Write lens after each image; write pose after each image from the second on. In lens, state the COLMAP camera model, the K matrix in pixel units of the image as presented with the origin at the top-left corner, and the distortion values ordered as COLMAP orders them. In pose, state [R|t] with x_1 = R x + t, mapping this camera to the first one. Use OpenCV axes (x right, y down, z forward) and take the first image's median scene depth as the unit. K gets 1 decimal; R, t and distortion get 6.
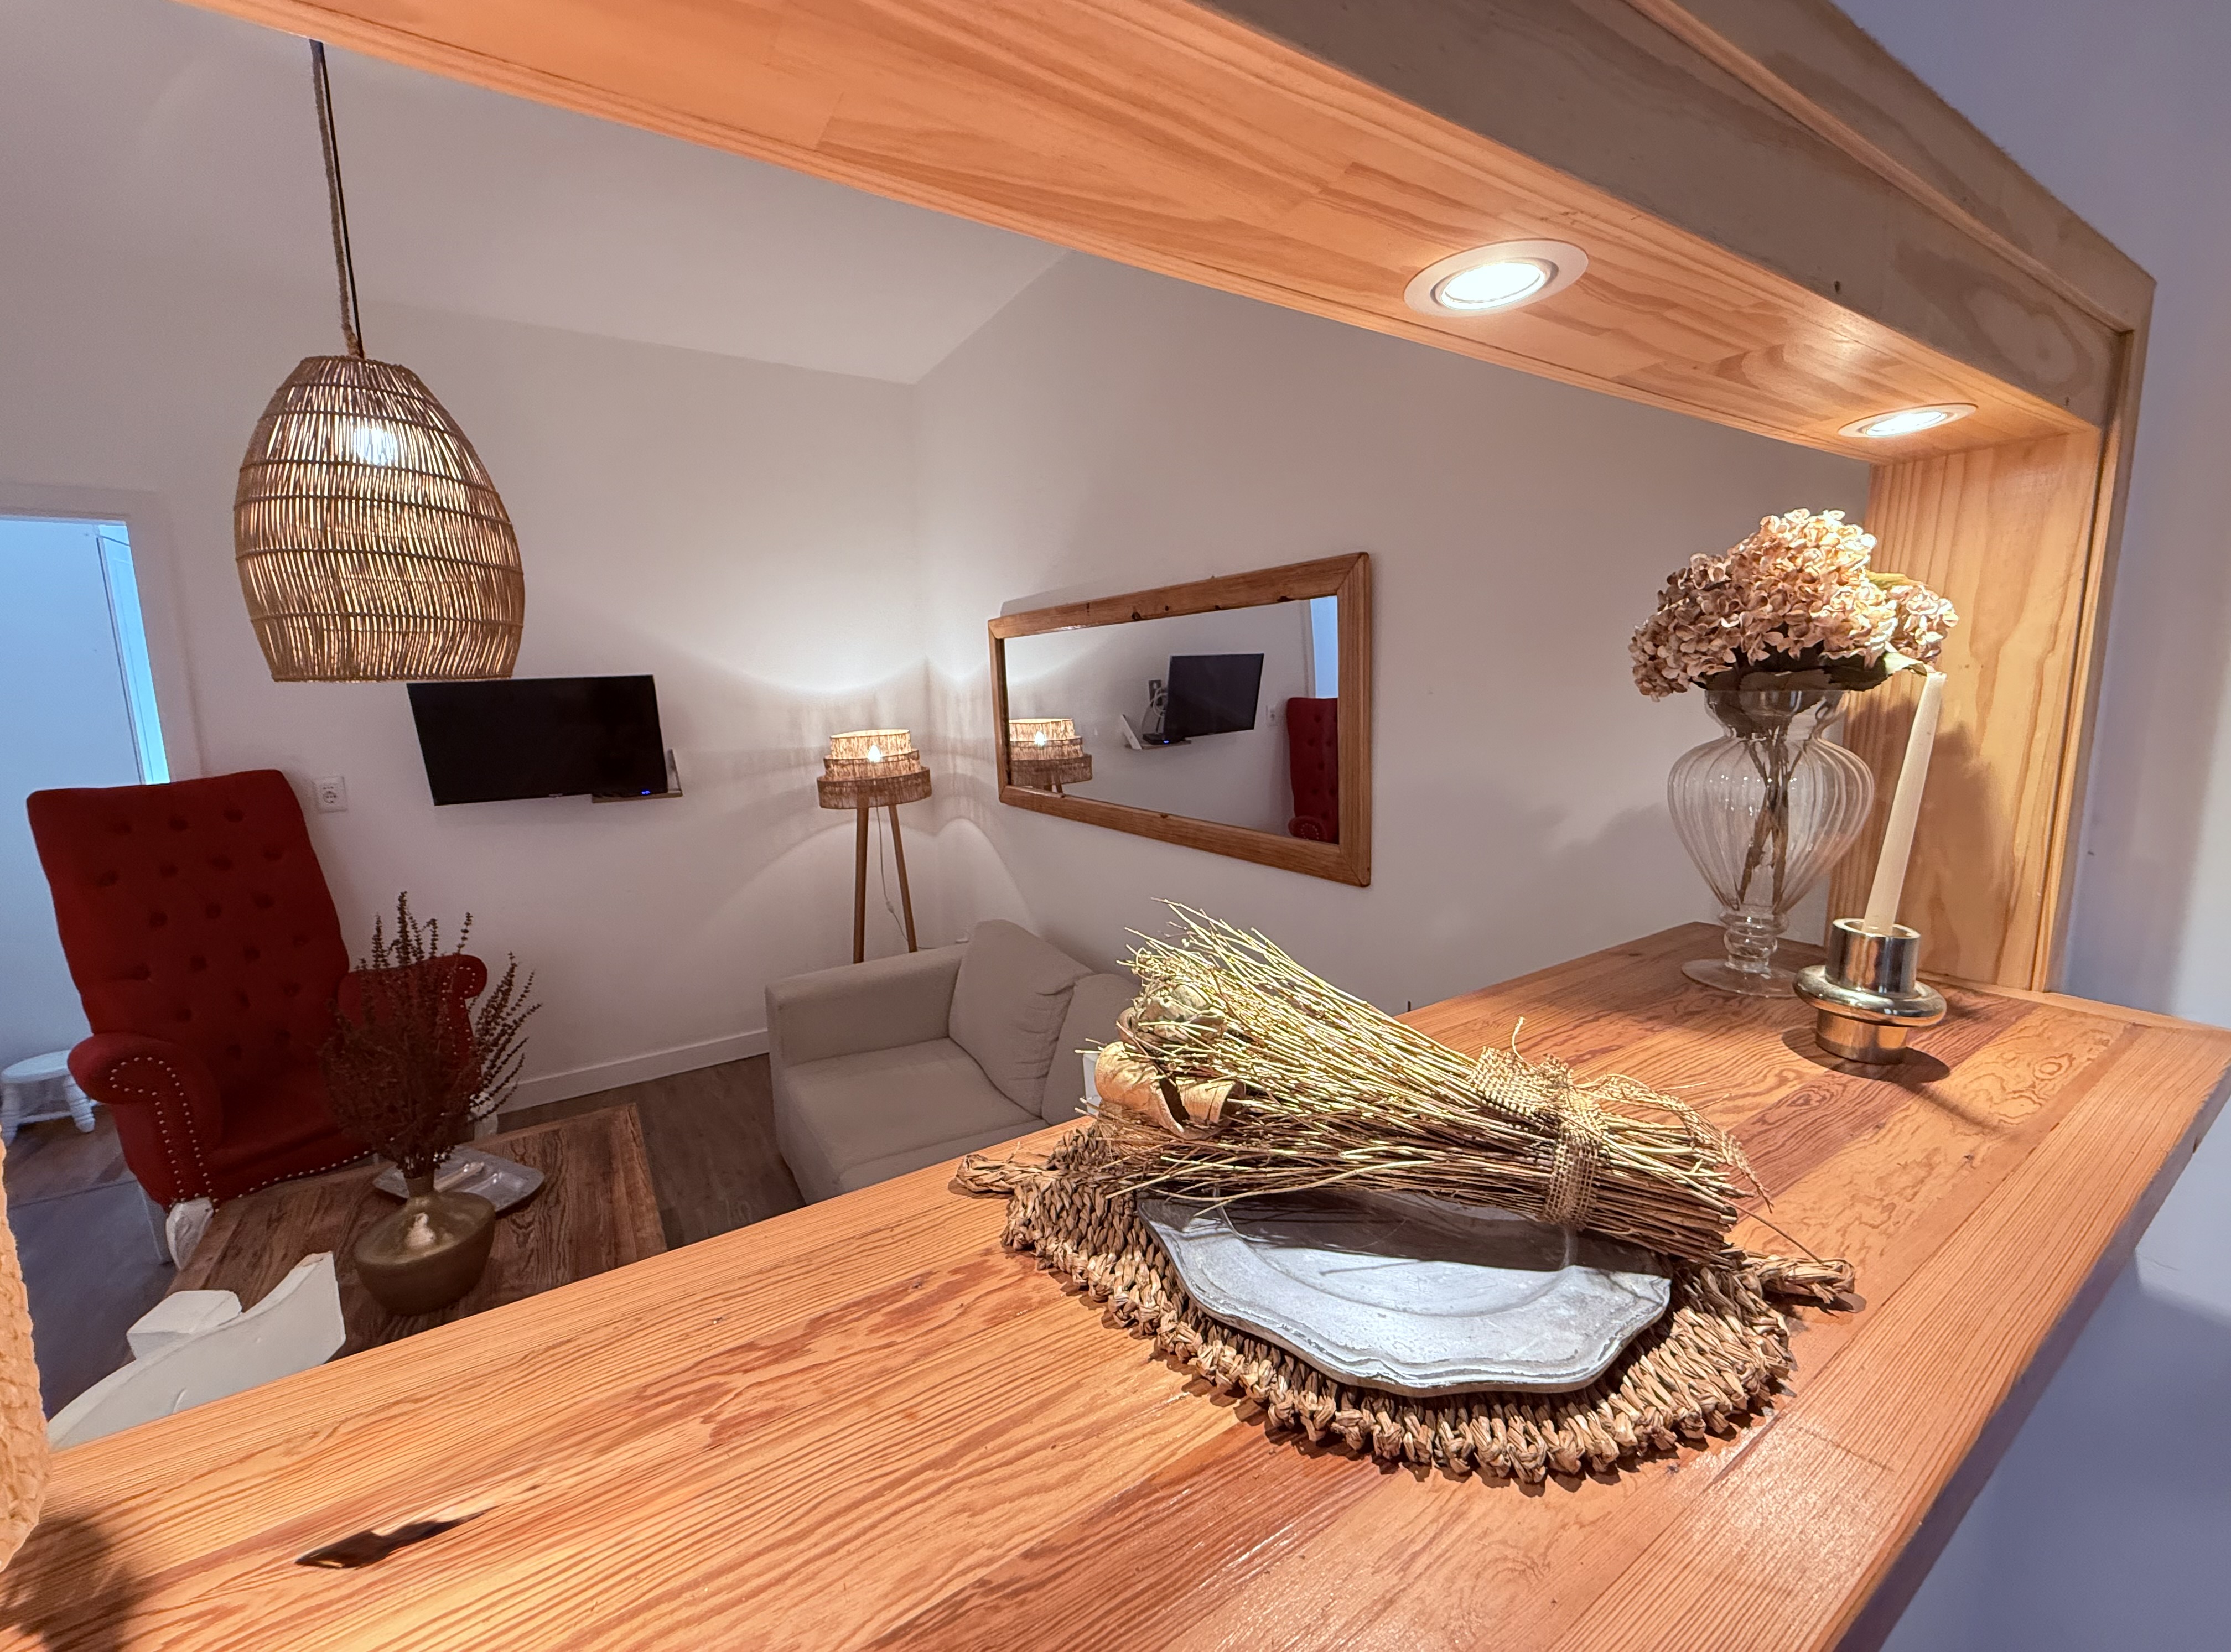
lens RADIAL K [[887.4, 0, 1110.9], [0, 887.4, 812.2], [0, 0, 1]] dist [0.000355, 0.000042]
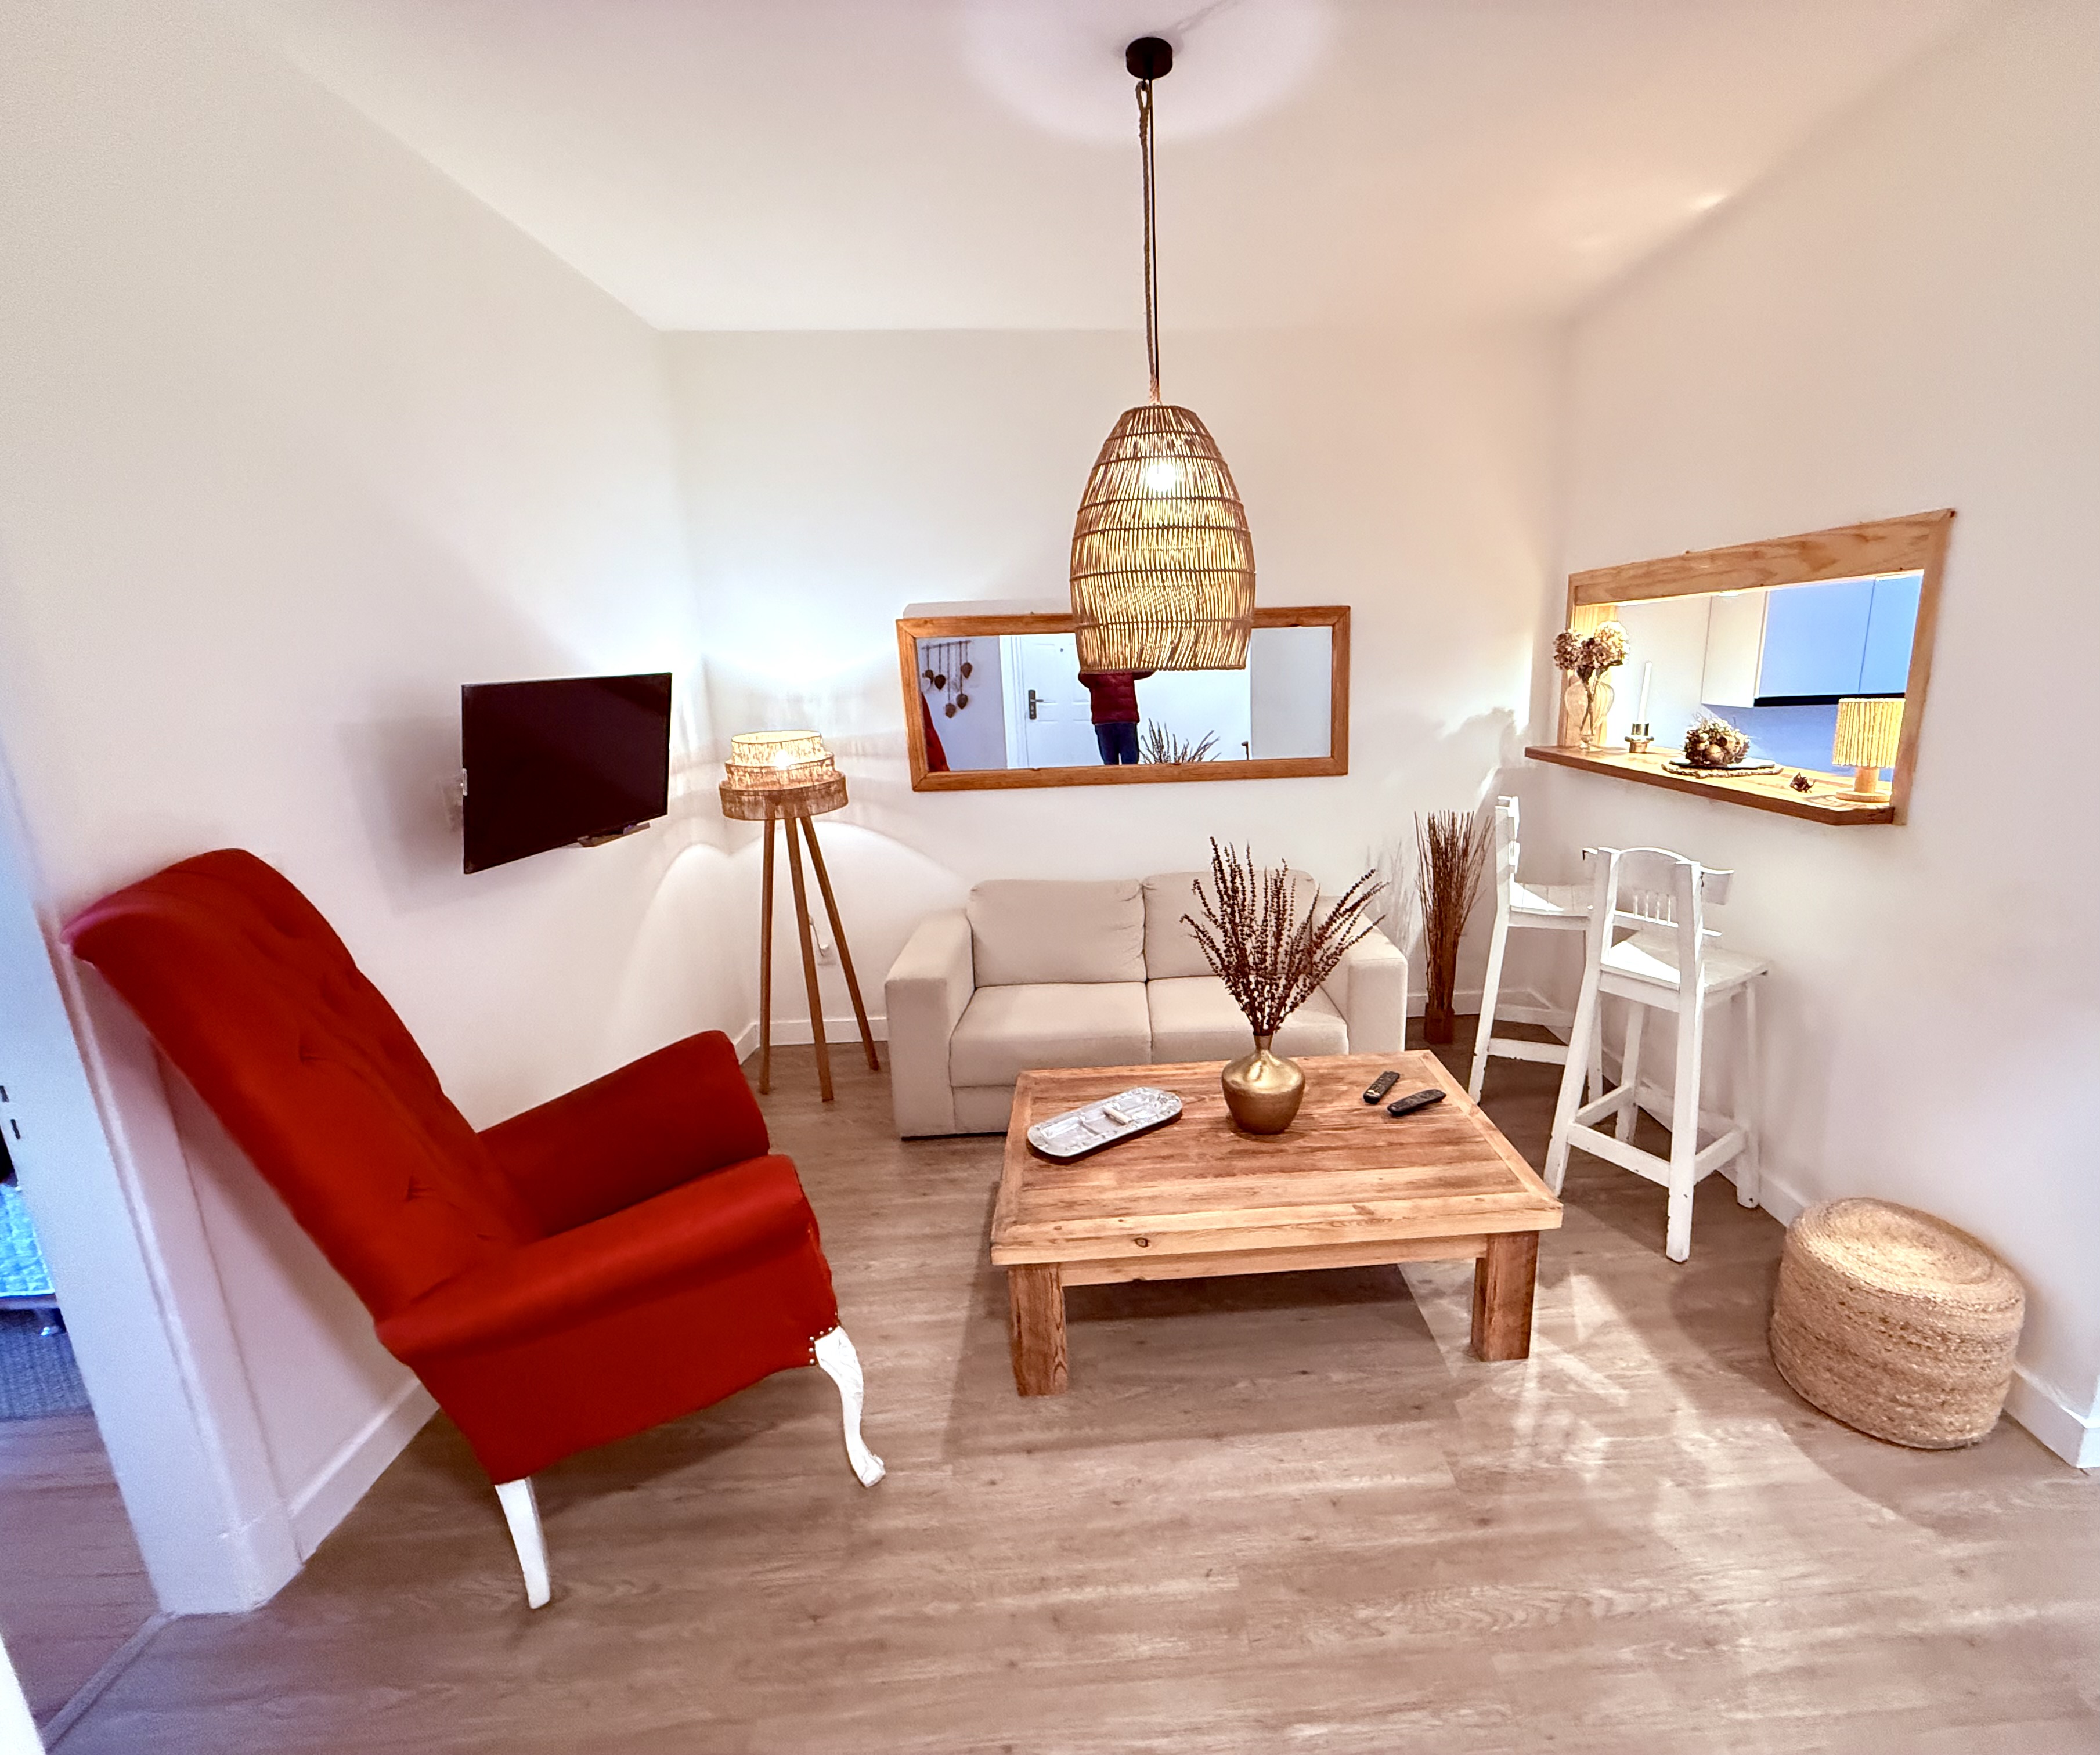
lens RADIAL K [[931.7, 0, 1162.5], [0, 931.7, 872.5], [0, 0, 1]] dist [0.000299, -0.000020]
pose [[0.472123, -0.189953, 0.860824, -1.250023], [0.143861, 0.980019, 0.137353, -0.033293], [-0.869715, 0.058992, 0.490016, 0.241883]]
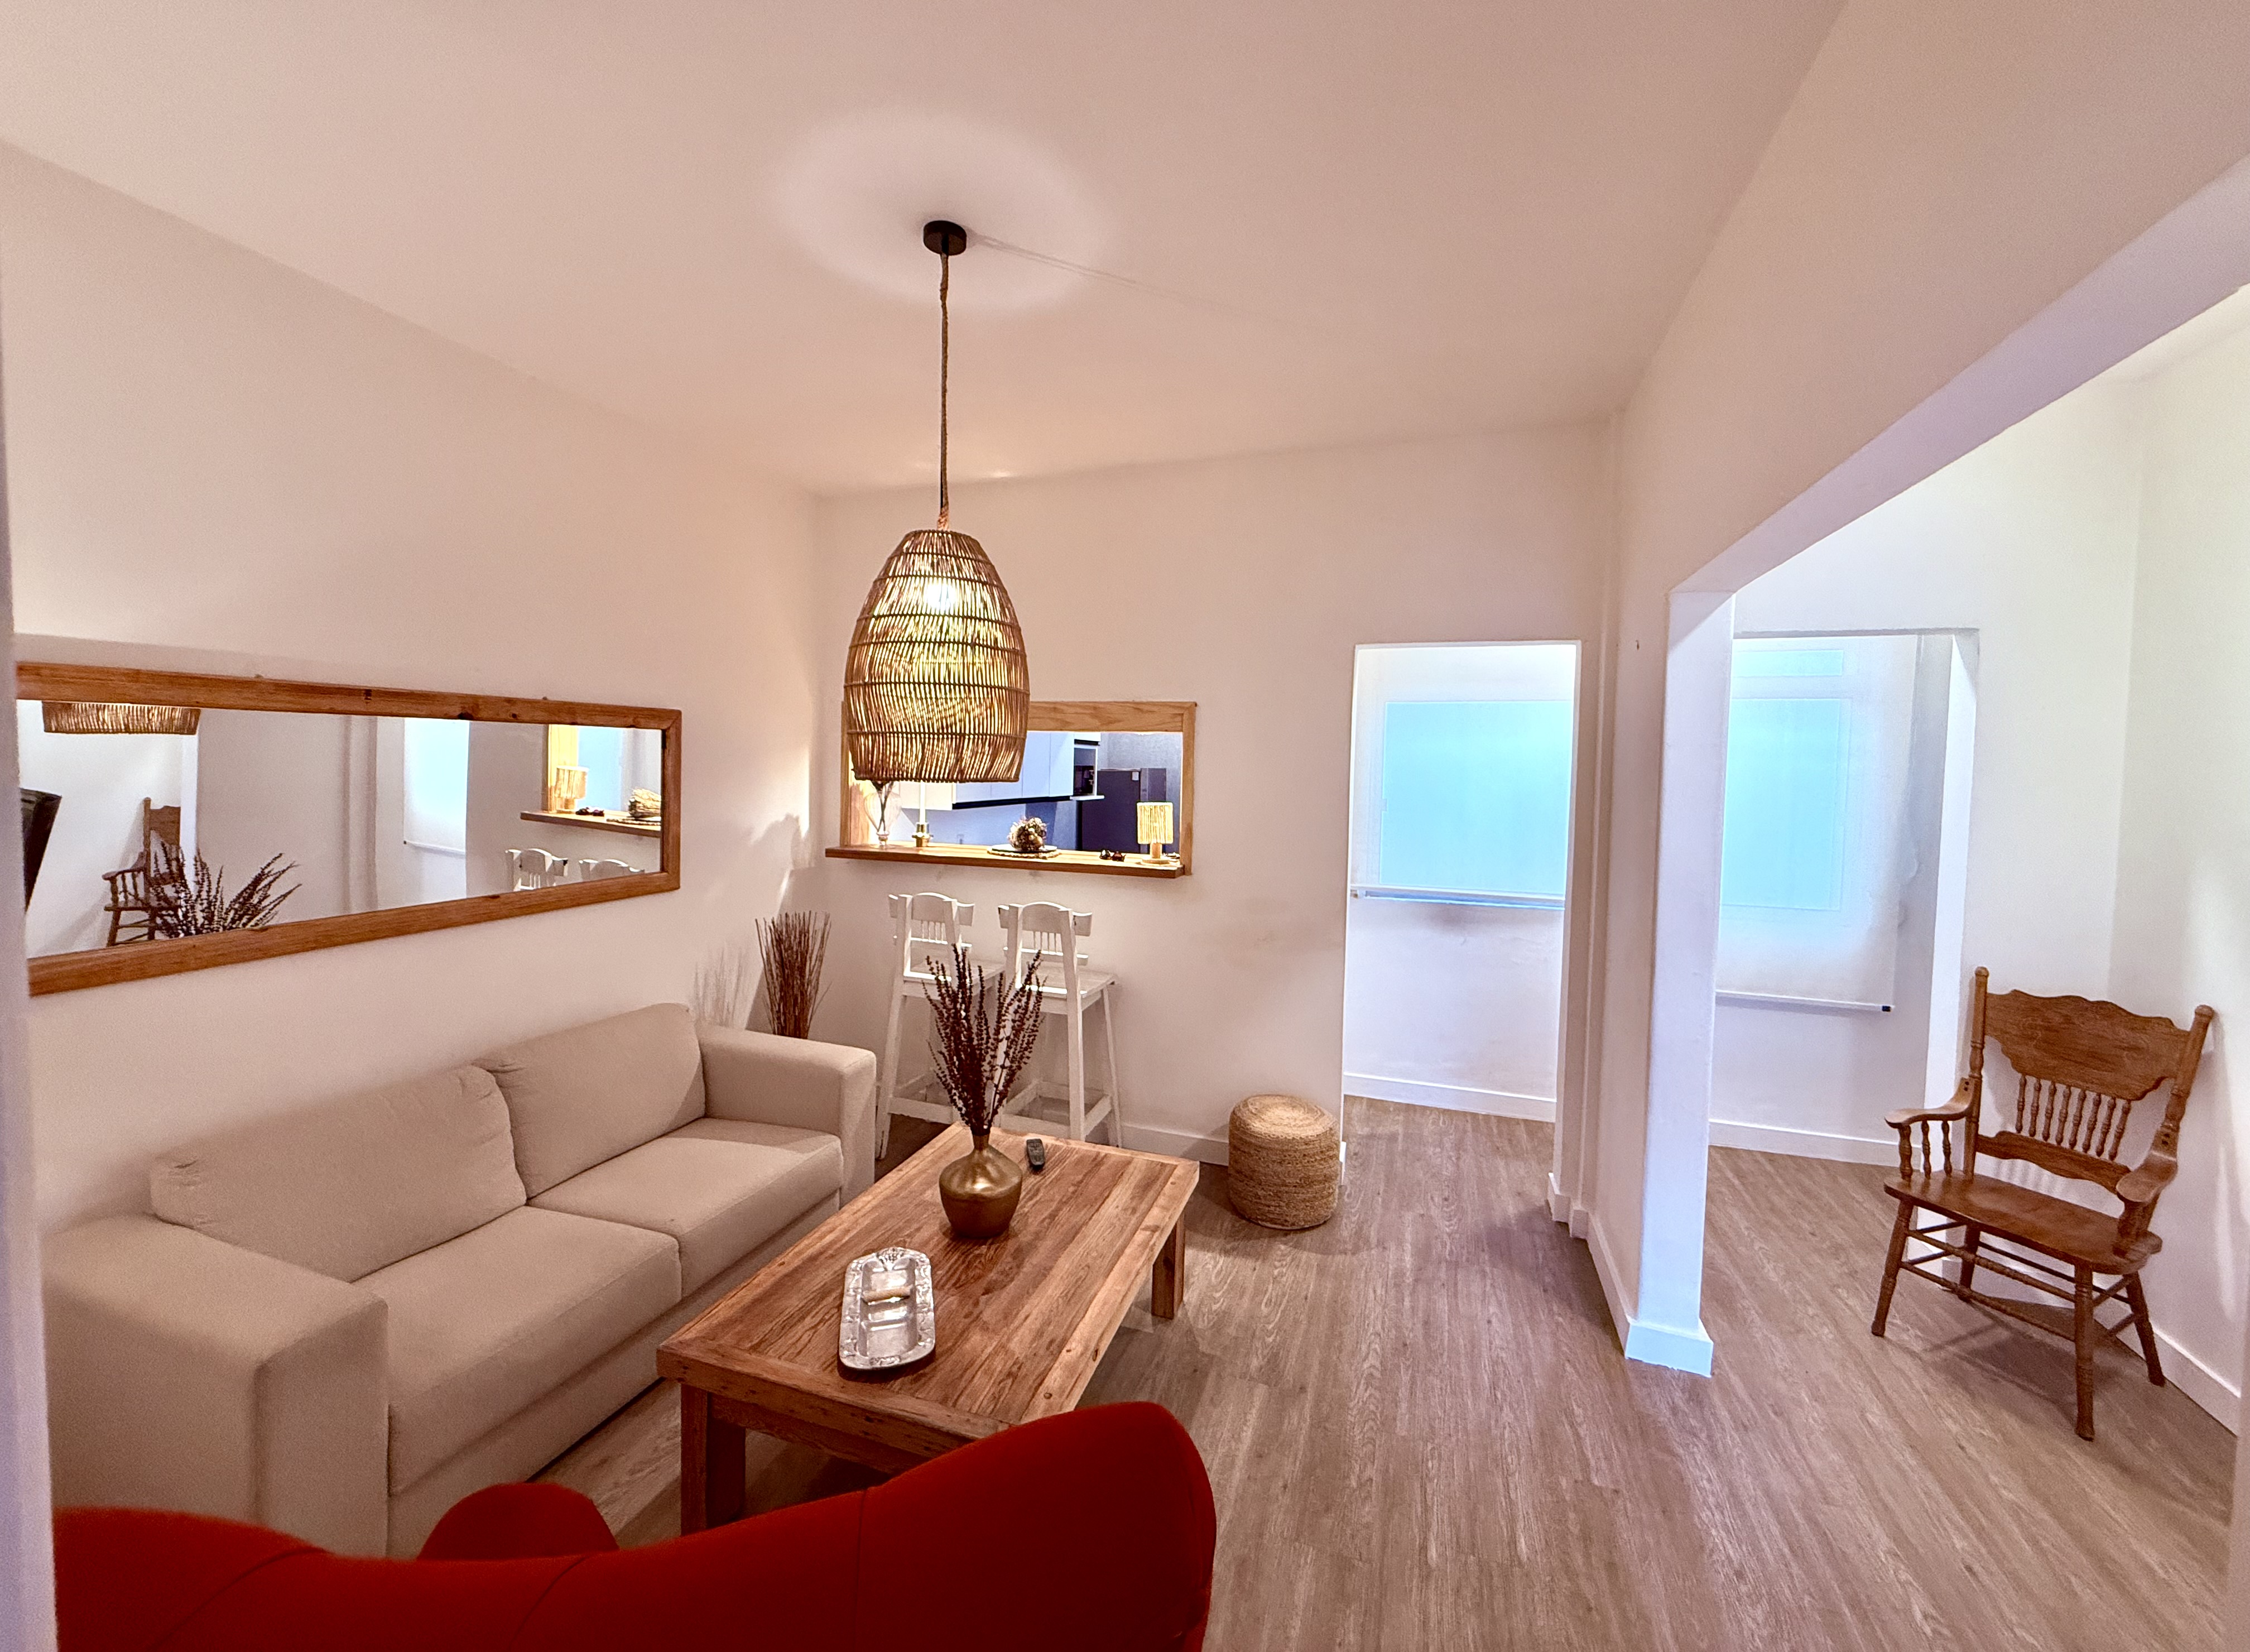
lens RADIAL K [[896.3, 0, 1120.8], [0, 896.3, 803.0], [0, 0, 1]] dist [-0.000629, -0.000182]
pose [[-0.630963, -0.027025, 0.775342, -1.215040], [0.104651, 0.987294, 0.119577, -0.152636], [-0.768722, 0.156589, -0.620117, 1.001507]]
